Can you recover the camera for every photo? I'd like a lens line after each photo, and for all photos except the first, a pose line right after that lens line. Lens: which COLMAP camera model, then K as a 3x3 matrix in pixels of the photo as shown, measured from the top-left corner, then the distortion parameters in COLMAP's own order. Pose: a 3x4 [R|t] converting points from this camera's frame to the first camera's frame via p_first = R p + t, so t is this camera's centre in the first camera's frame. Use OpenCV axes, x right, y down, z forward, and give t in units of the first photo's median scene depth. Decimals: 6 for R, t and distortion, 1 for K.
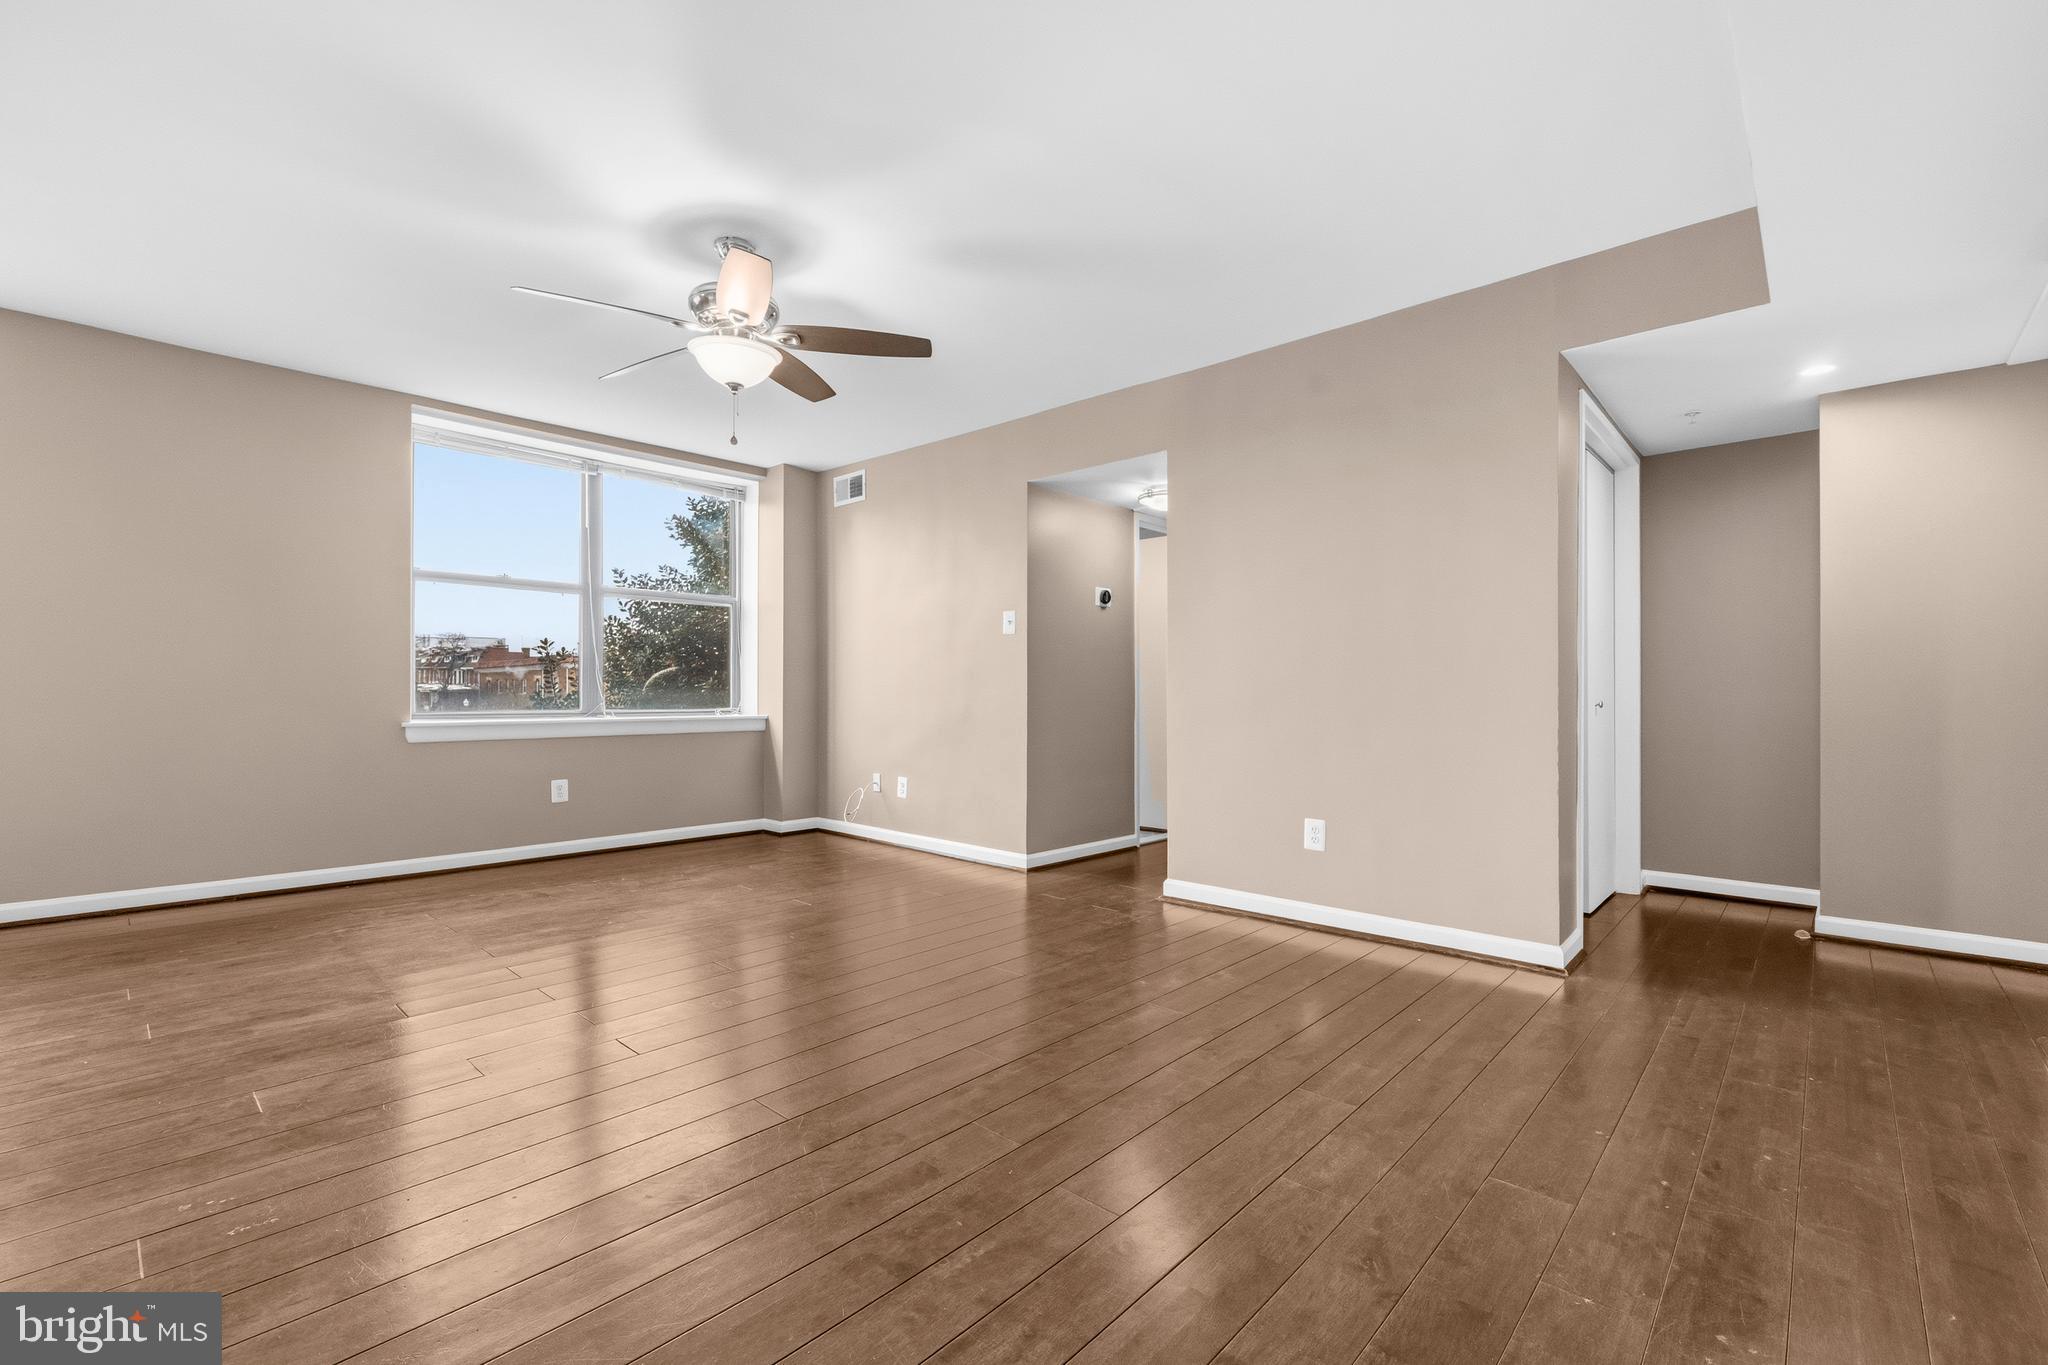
lens RADIAL K [[863.3, 0, 1024.2], [0, 863.3, 693.1], [0, 0, 1]] dist [-0.000105, -0.000010]
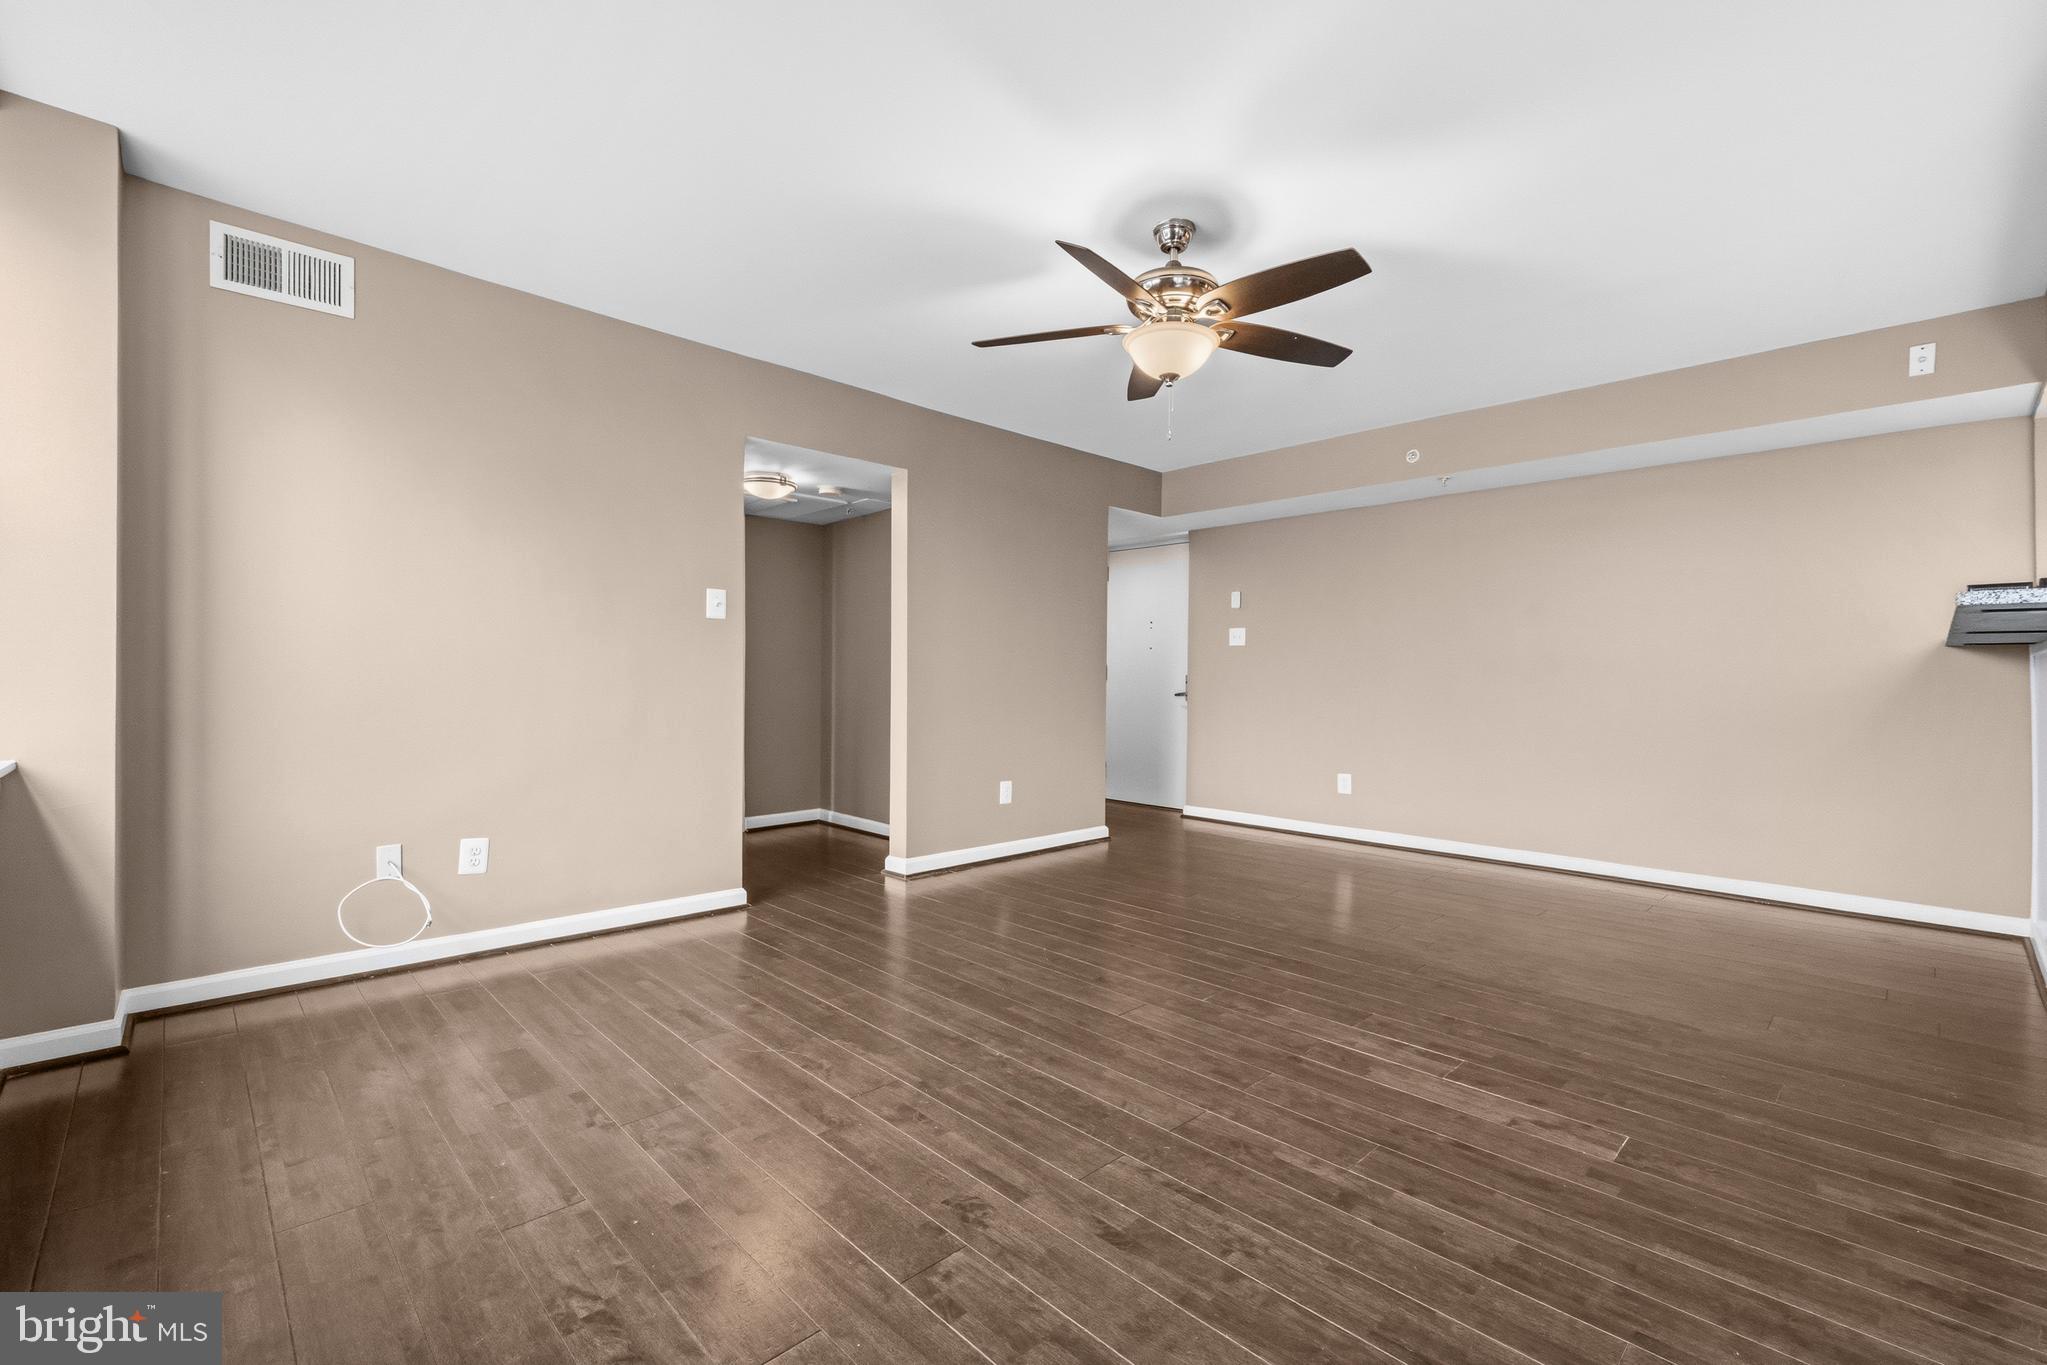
lens RADIAL K [[862.9, 0, 1023.7], [0, 862.9, 693.1], [0, 0, 1]] dist [-0.000105, -0.000010]
pose [[0.064147, -0.013292, 0.997852, -0.677176], [-0.004334, 0.999898, 0.013598, -0.010333], [-0.997931, -0.005197, 0.064083, 0.573212]]
